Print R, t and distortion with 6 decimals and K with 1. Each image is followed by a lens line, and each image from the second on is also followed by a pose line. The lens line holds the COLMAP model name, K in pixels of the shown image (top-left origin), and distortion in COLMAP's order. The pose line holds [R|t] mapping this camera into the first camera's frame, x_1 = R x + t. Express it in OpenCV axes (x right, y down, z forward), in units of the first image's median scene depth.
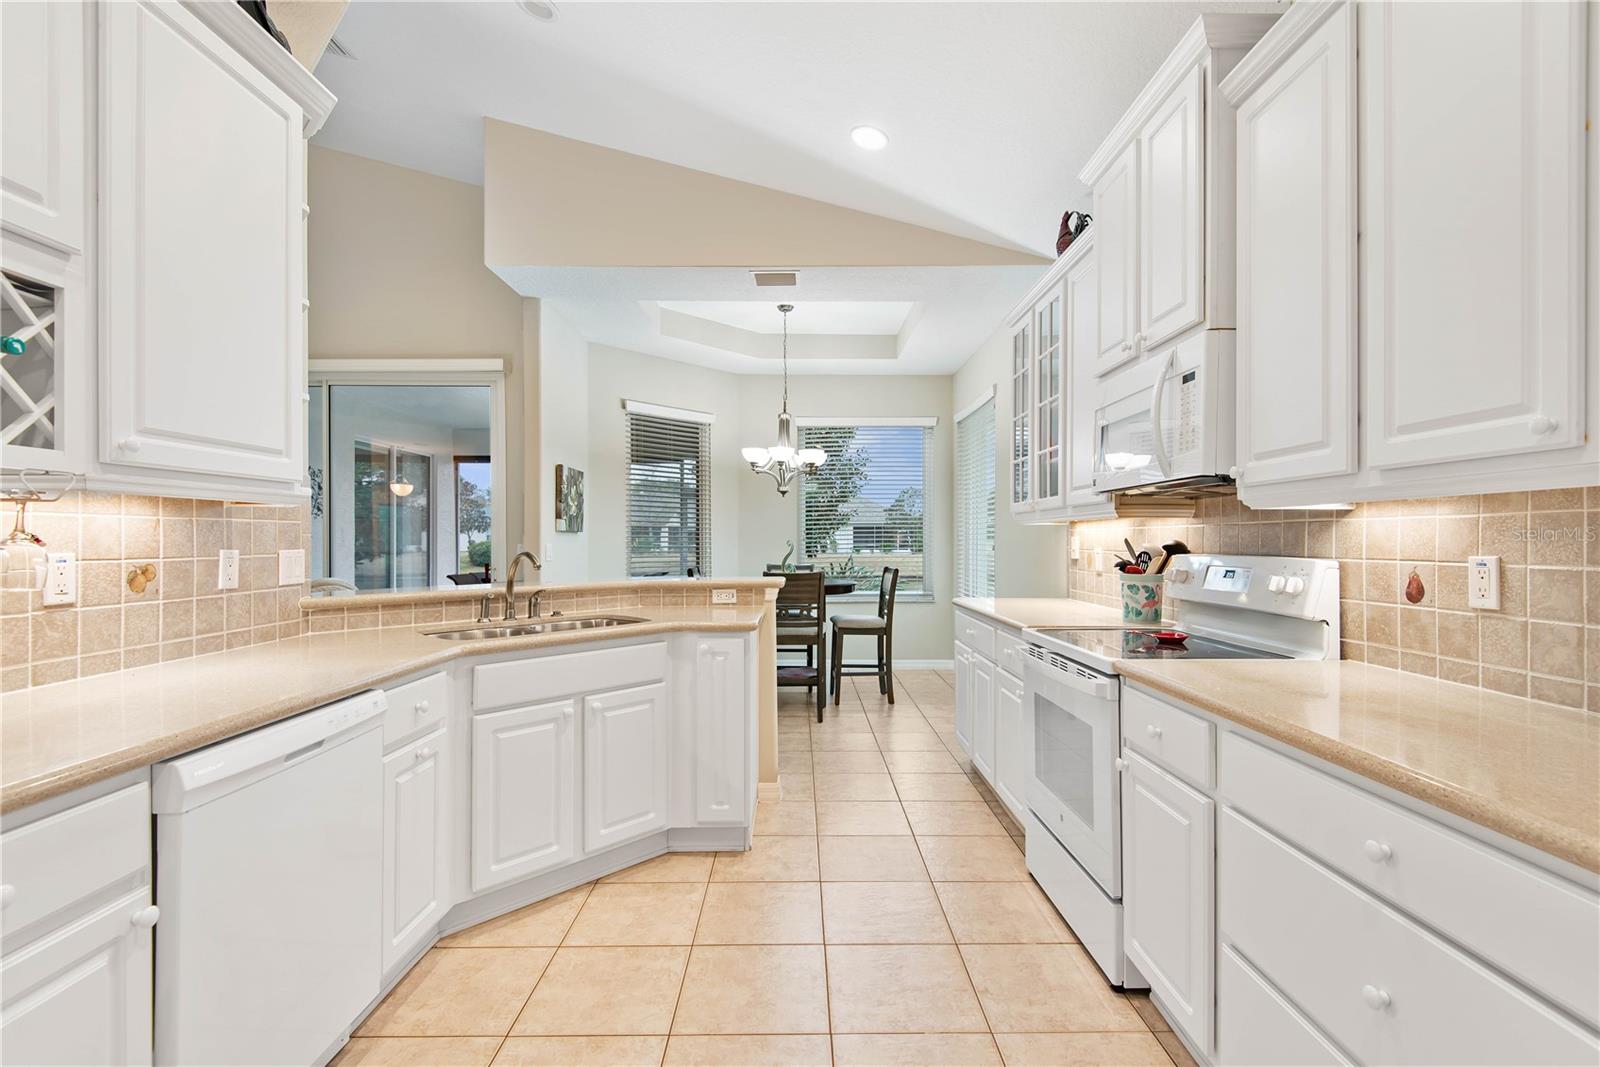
lens RADIAL K [[737.3, 0, 803.7], [0, 737.3, 538.9], [0, 0, 1]] dist [0.030172, -0.017310]
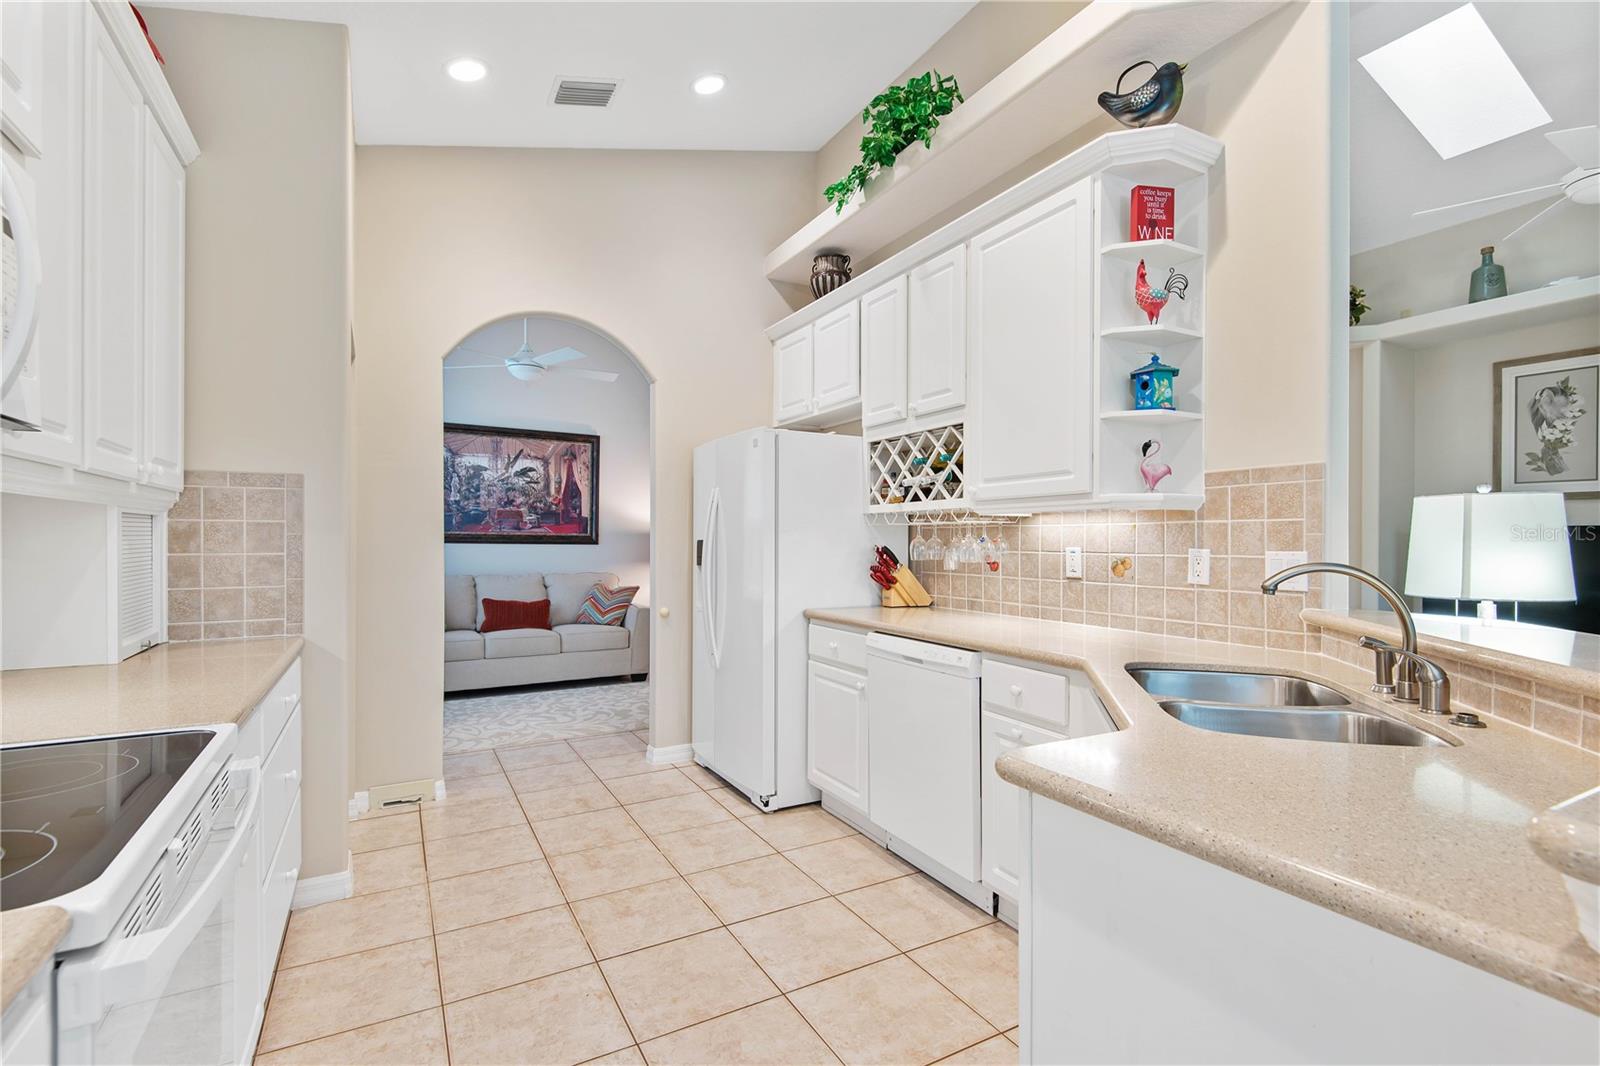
lens RADIAL K [[737.3, 0, 813.9], [0, 737.3, 544.7], [0, 0, 1]] dist [0.030172, -0.017310]
pose [[-0.871081, 0.004179, -0.491122, 0.201295], [0.000236, 0.999967, 0.008091, -0.000700], [0.491139, 0.006932, -0.871053, 1.263762]]
